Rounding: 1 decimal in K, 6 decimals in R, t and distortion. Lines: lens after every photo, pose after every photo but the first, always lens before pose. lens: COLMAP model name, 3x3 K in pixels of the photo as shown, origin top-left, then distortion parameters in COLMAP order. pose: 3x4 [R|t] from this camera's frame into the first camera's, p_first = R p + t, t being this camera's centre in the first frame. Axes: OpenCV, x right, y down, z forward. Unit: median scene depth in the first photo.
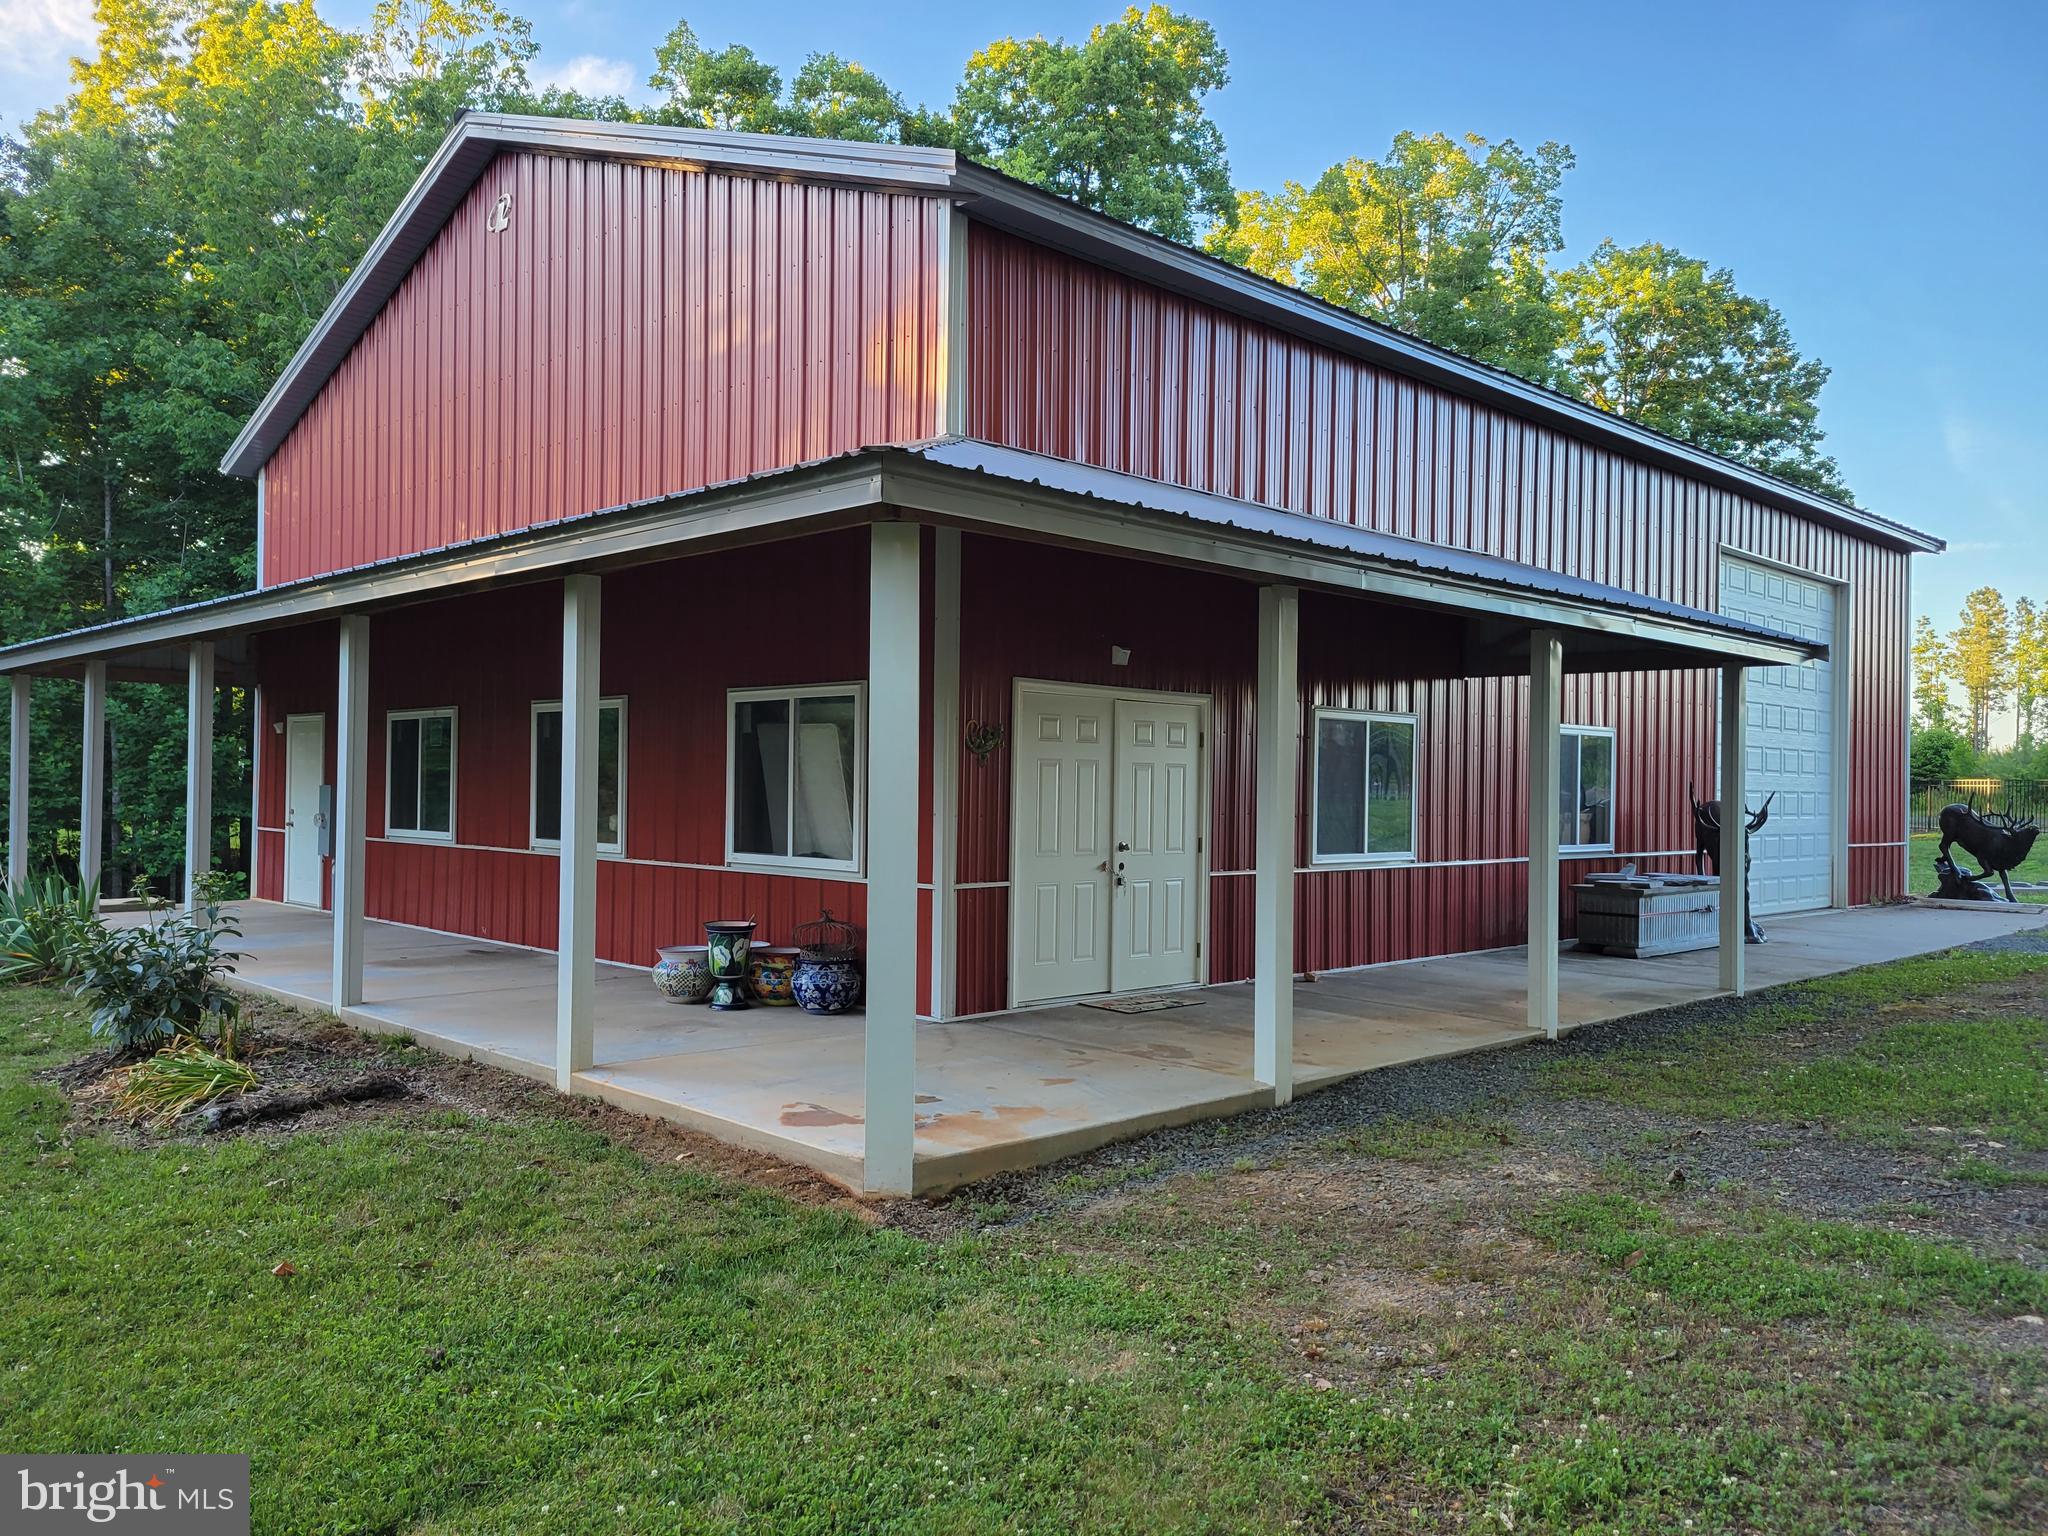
lens RADIAL K [[1540.3, 0, 1013.2], [0, 1540.3, 772.3], [0, 0, 1]] dist [0.047930, -0.002386]
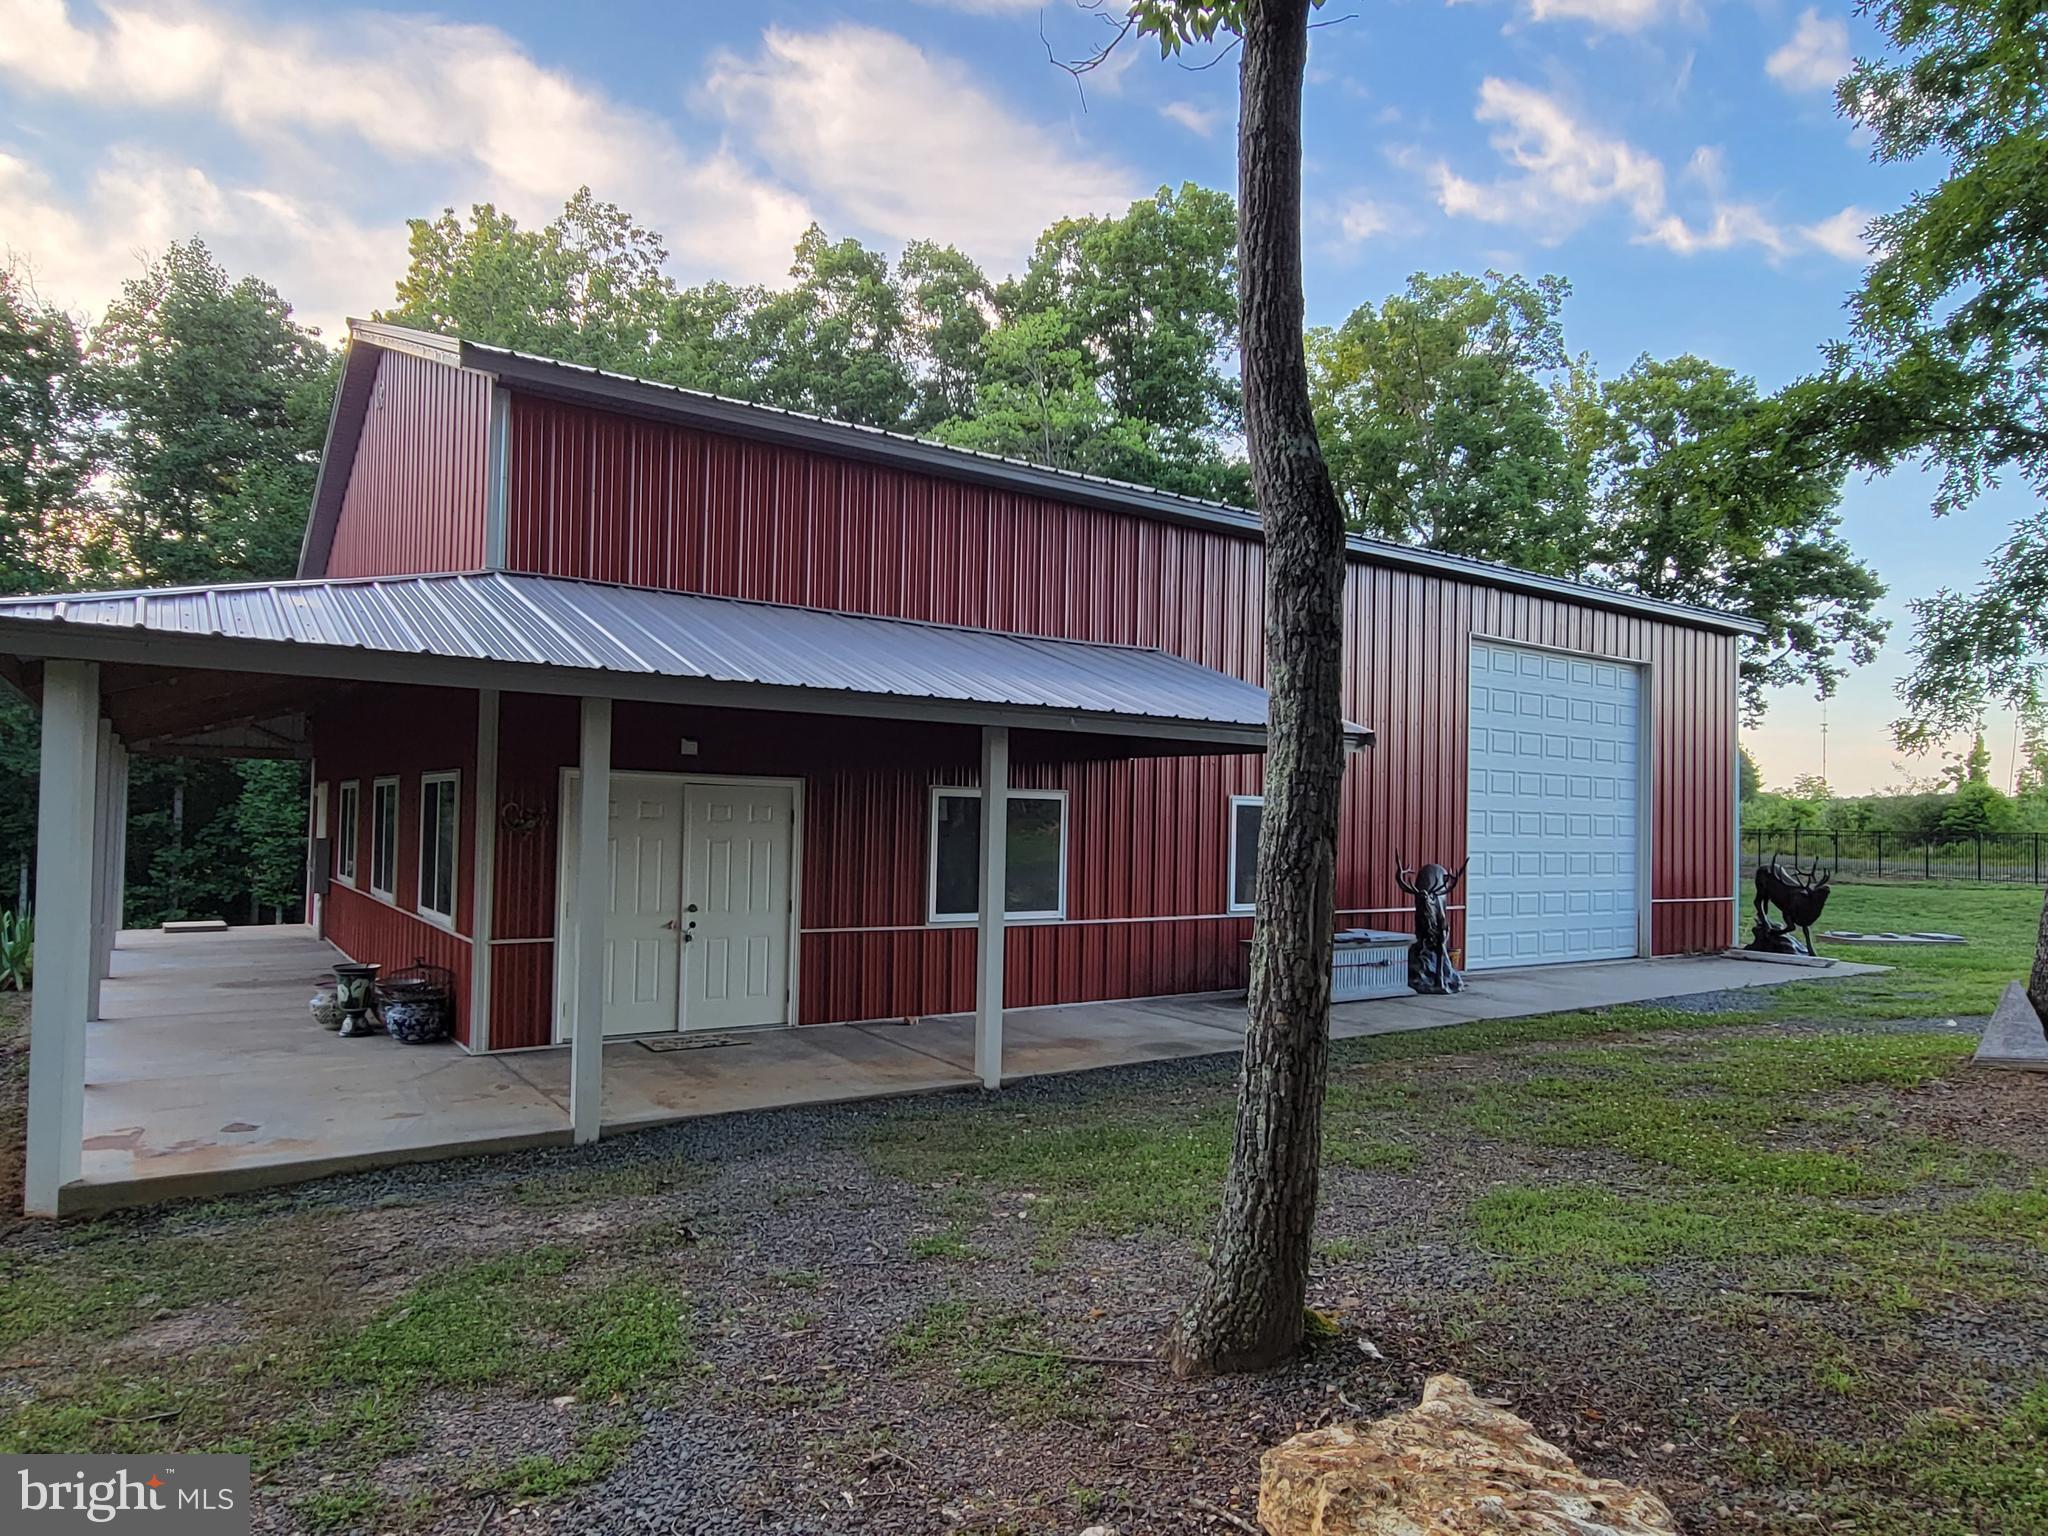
lens RADIAL K [[1272.2, 0, 1031.5], [0, 1272.2, 791.1], [0, 0, 1]] dist [0.008659, -0.000585]
pose [[0.986885, 0.003388, -0.161391, 0.244109], [-0.006005, 0.999858, -0.015730, -0.013919], [0.161315, 0.016493, 0.986765, 0.037788]]
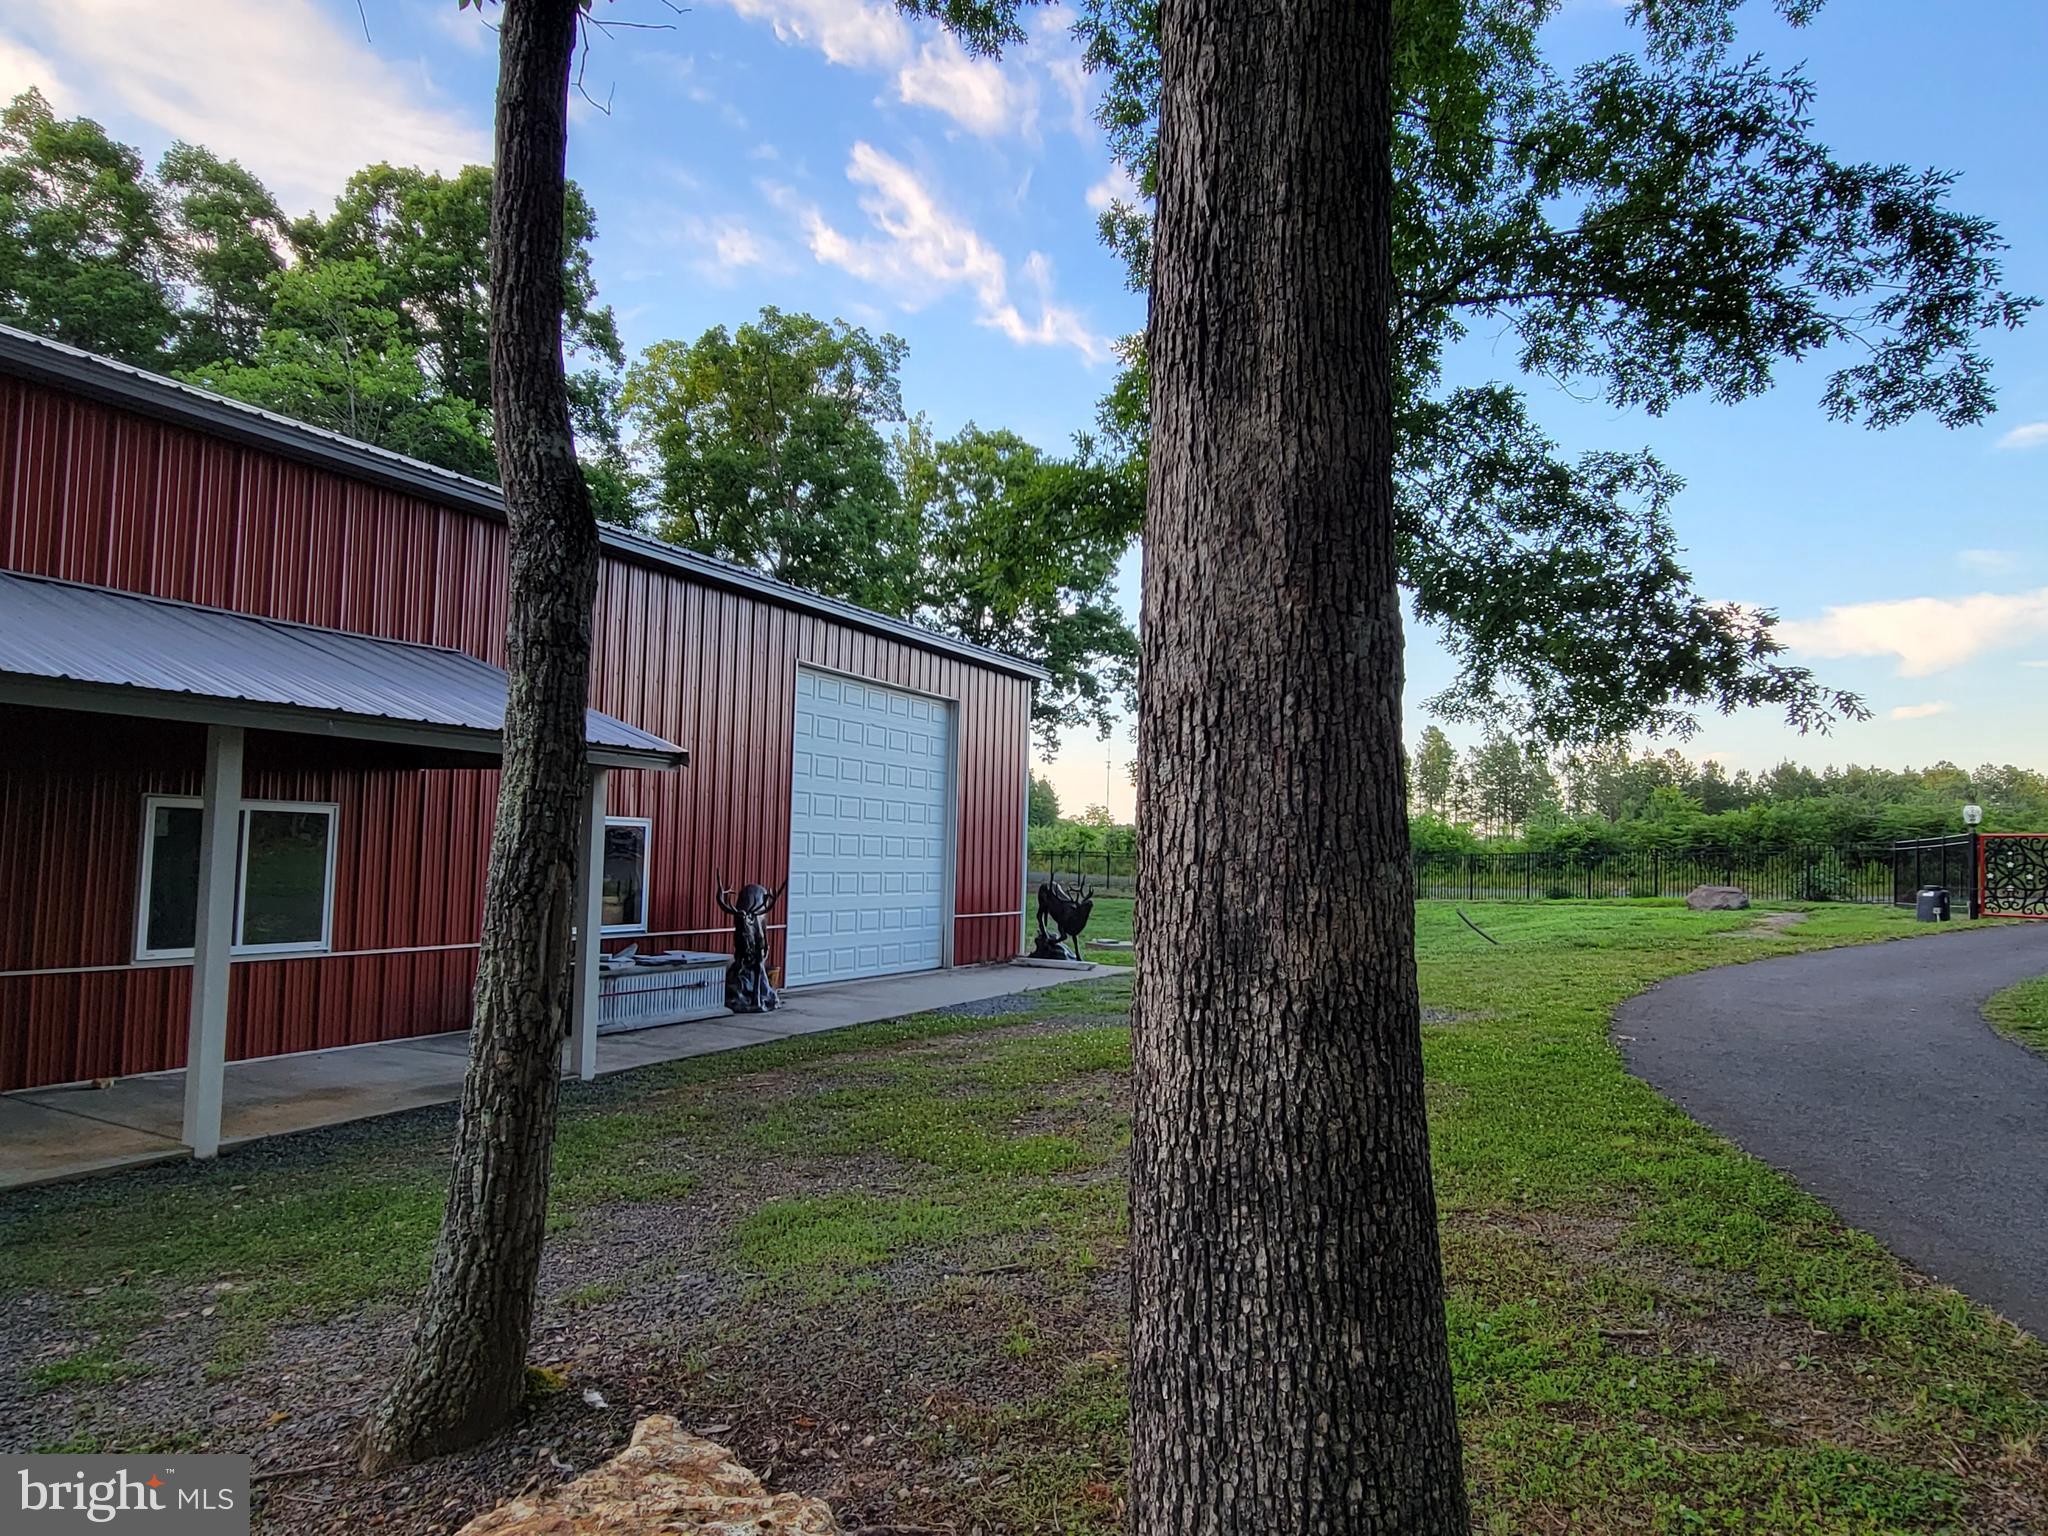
lens RADIAL K [[1272.2, 0, 1031.5], [0, 1272.2, 791.1], [0, 0, 1]] dist [0.008659, -0.000585]
pose [[0.946074, 0.028295, 0.322713, 0.273224], [-0.017405, 0.999179, -0.036581, -0.015147], [-0.323483, 0.028992, 0.945790, 0.043796]]
